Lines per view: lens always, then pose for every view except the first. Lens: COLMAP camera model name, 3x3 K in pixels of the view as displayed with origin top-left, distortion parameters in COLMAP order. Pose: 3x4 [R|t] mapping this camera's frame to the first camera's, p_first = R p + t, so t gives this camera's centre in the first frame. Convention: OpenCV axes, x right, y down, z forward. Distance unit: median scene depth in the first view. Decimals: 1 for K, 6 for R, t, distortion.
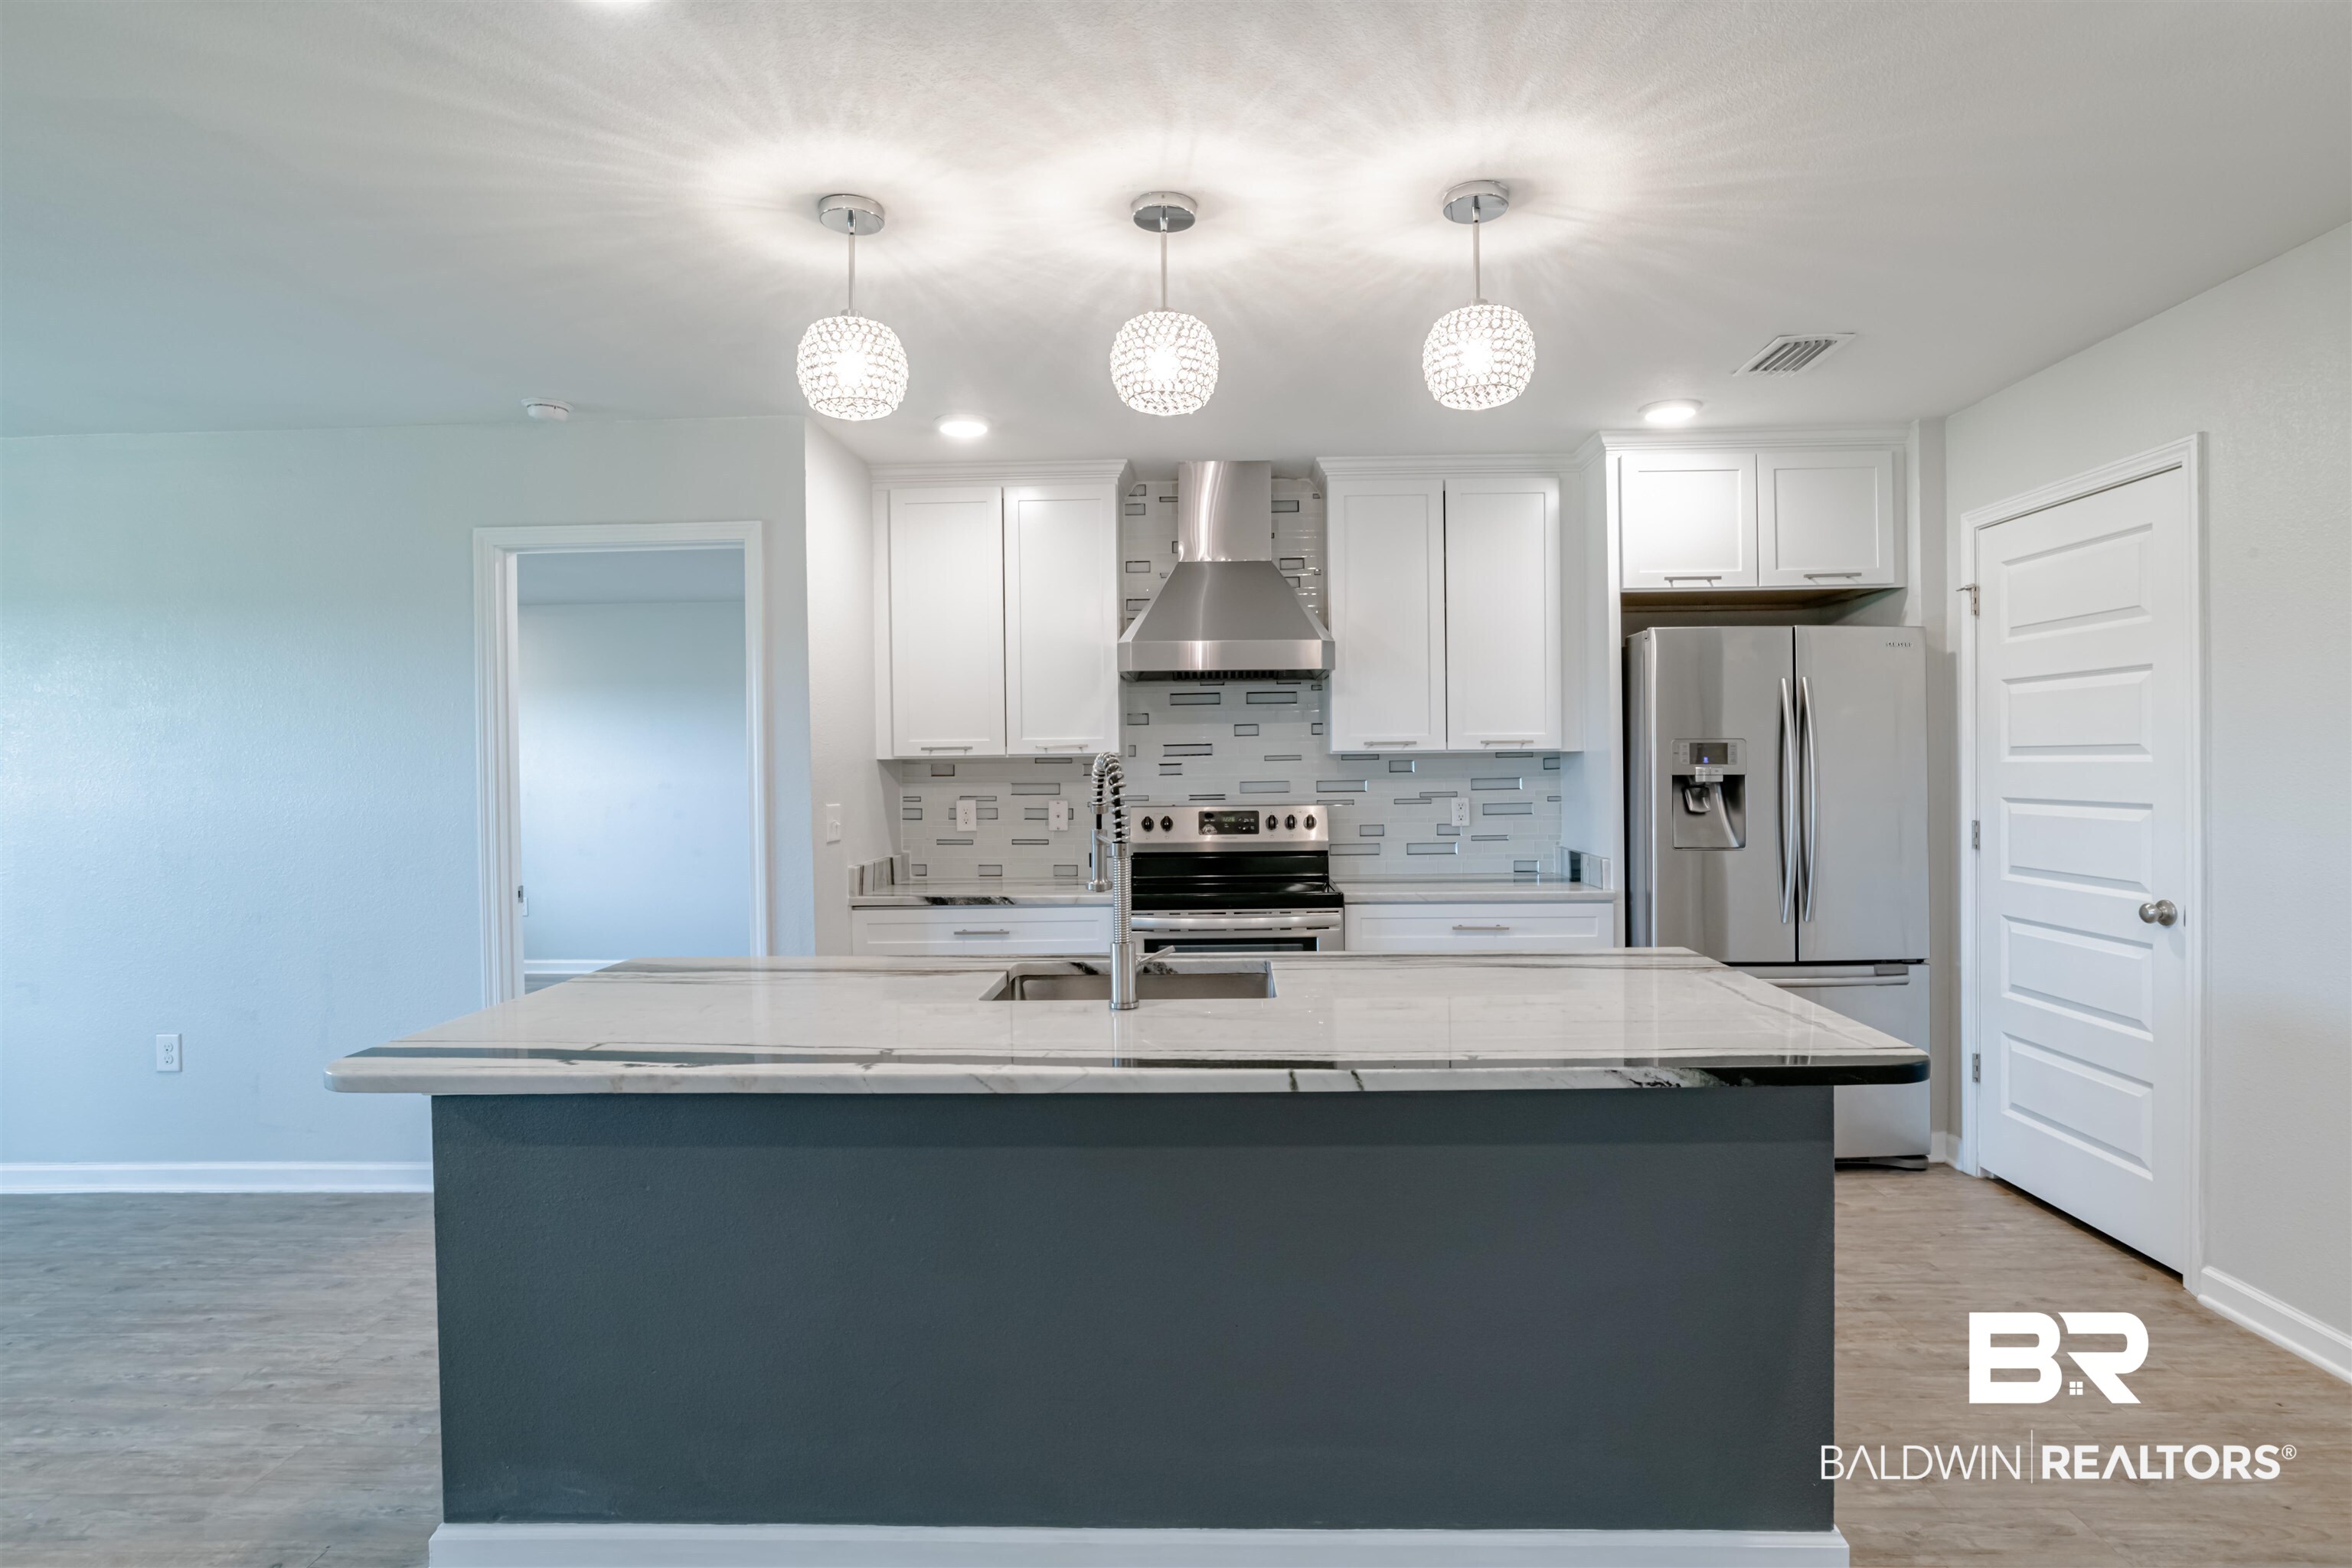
lens RADIAL K [[1197.4, 0, 1193.5], [0, 1197.4, 764.7], [0, 0, 1]] dist [-0.046258, 0.017097]
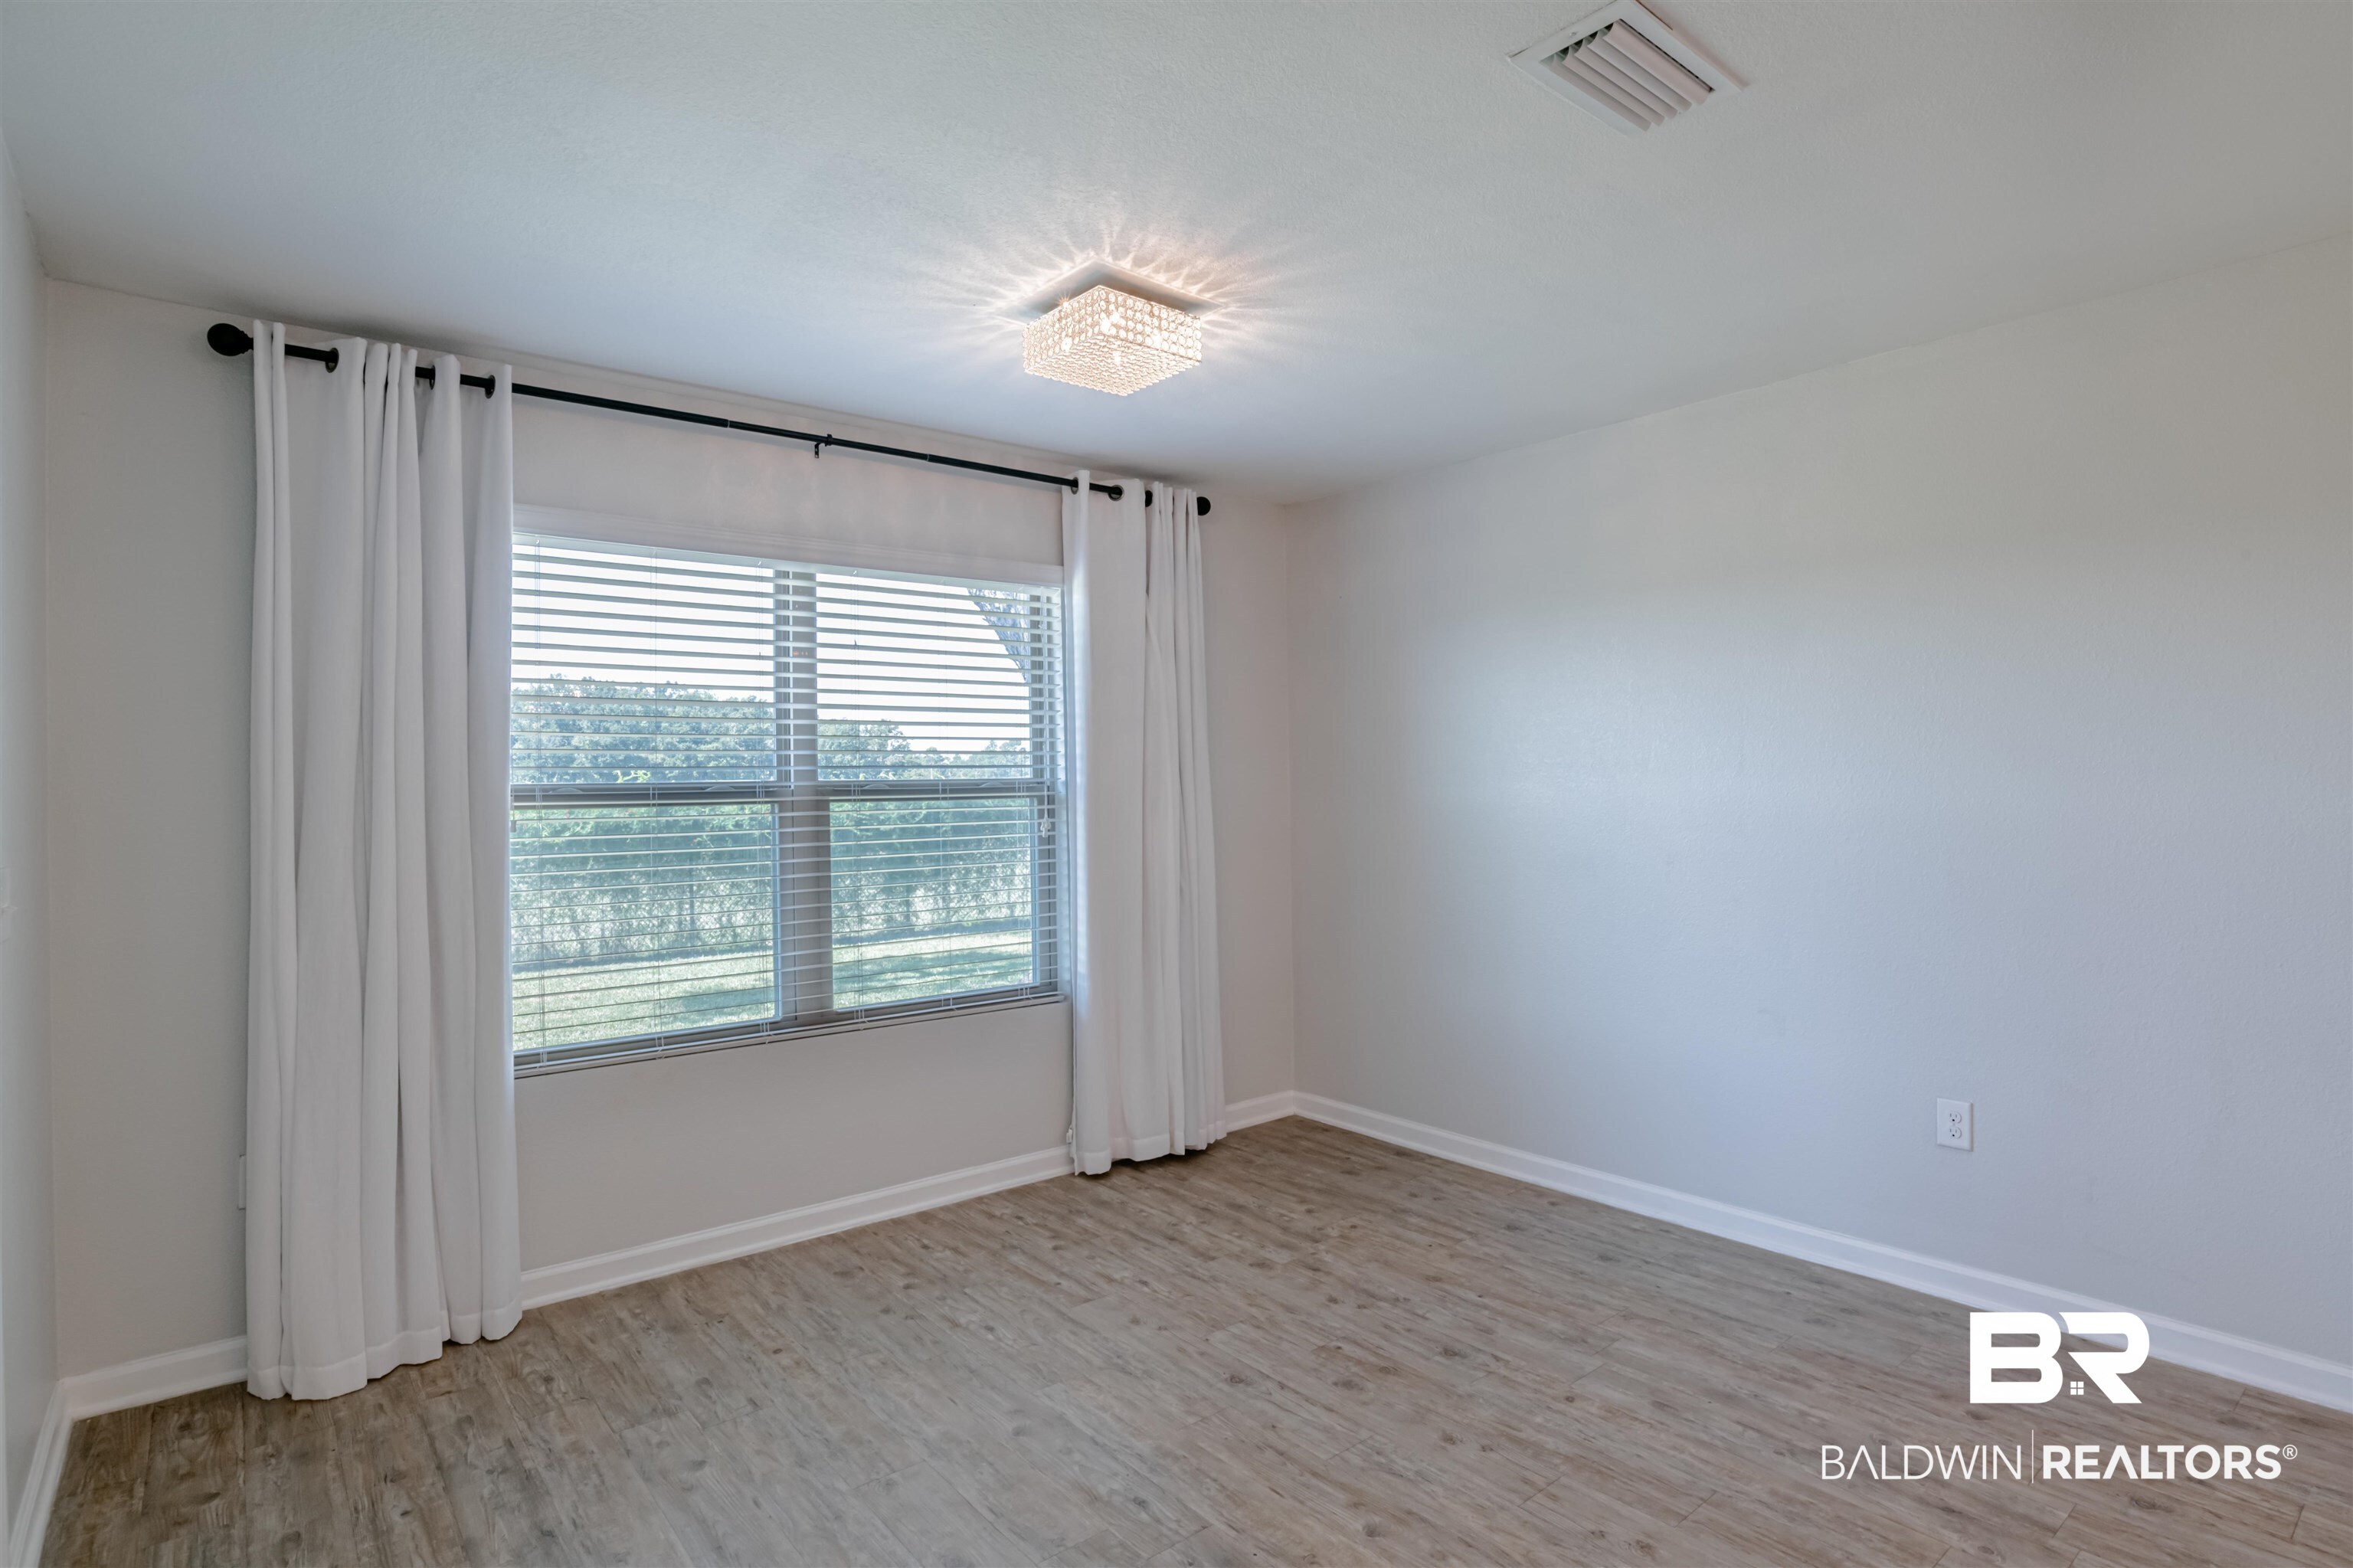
lens RADIAL K [[1197.9, 0, 1216.5], [0, 1197.9, 765.9], [0, 0, 1]] dist [-0.046258, 0.017097]
pose [[0.660603, -0.007812, -0.750695, -0.583475], [0.011041, 0.999939, -0.000689, 0.003744], [0.750655, -0.007833, 0.660648, 0.109419]]
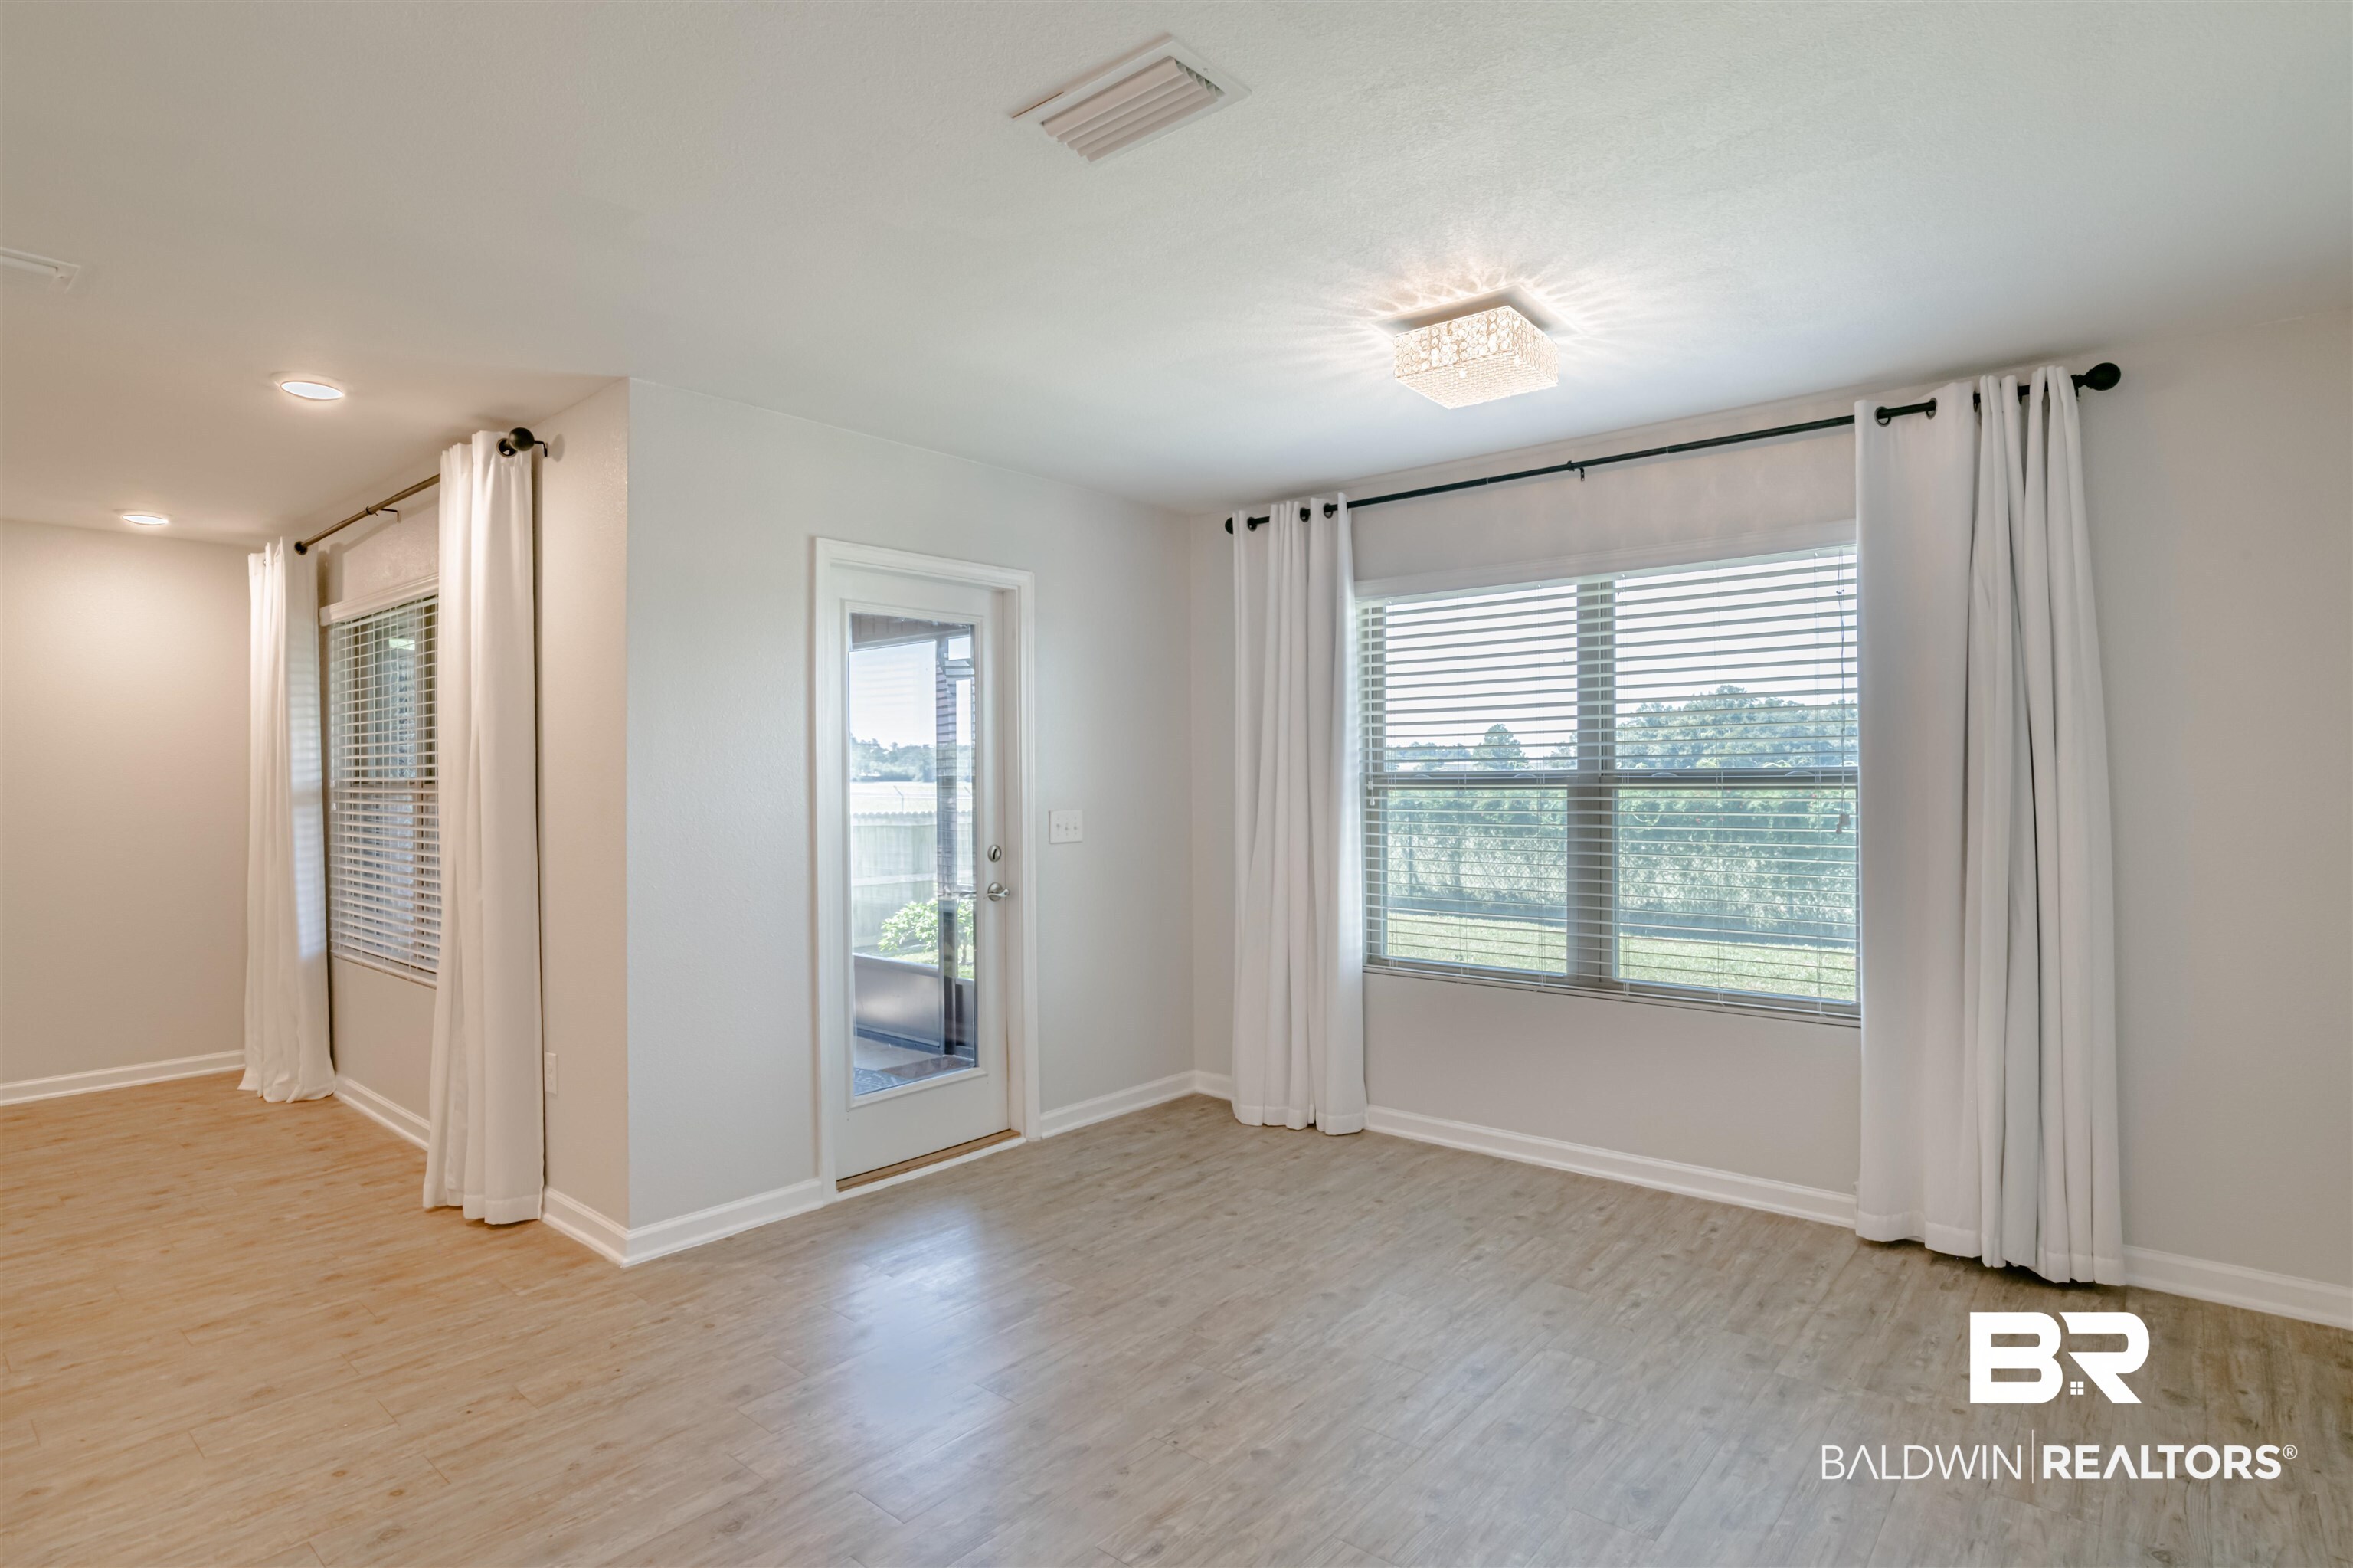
lens RADIAL K [[1197.9, 0, 1178.7], [0, 1197.9, 761.3], [0, 0, 1]] dist [-0.046258, 0.017097]
pose [[-0.621848, 0.005407, -0.783119, -0.453796], [0.018109, 0.999808, -0.007477, 0.005478], [0.782928, -0.018831, -0.621827, 0.840518]]
